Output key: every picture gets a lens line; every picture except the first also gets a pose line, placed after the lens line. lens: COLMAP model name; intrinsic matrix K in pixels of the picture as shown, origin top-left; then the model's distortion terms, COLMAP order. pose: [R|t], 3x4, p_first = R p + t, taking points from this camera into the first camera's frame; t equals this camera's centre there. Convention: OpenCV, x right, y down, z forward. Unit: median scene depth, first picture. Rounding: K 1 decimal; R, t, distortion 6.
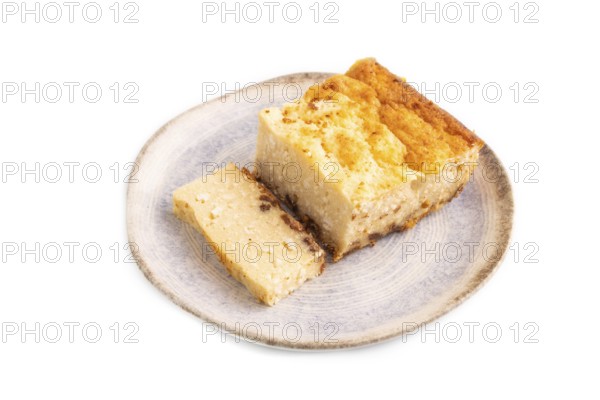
lens RADIAL K [[928.9, 0, 300.0], [0, 928.9, 200.0], [0, 0, 1]] dist [0.022538, 0.036246]
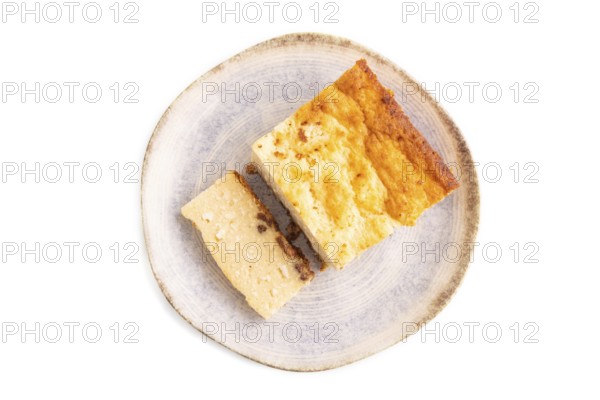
lens RADIAL K [[763.8, 0, 300.0], [0, 763.8, 200.0], [0, 0, 1]] dist [-0.015904, -0.019027]
pose [[0.999630, -0.002268, -0.027117, 0.035363], [0.019397, 0.758297, 0.651620, -0.636729], [0.019085, -0.651905, 0.758060, 0.304650]]
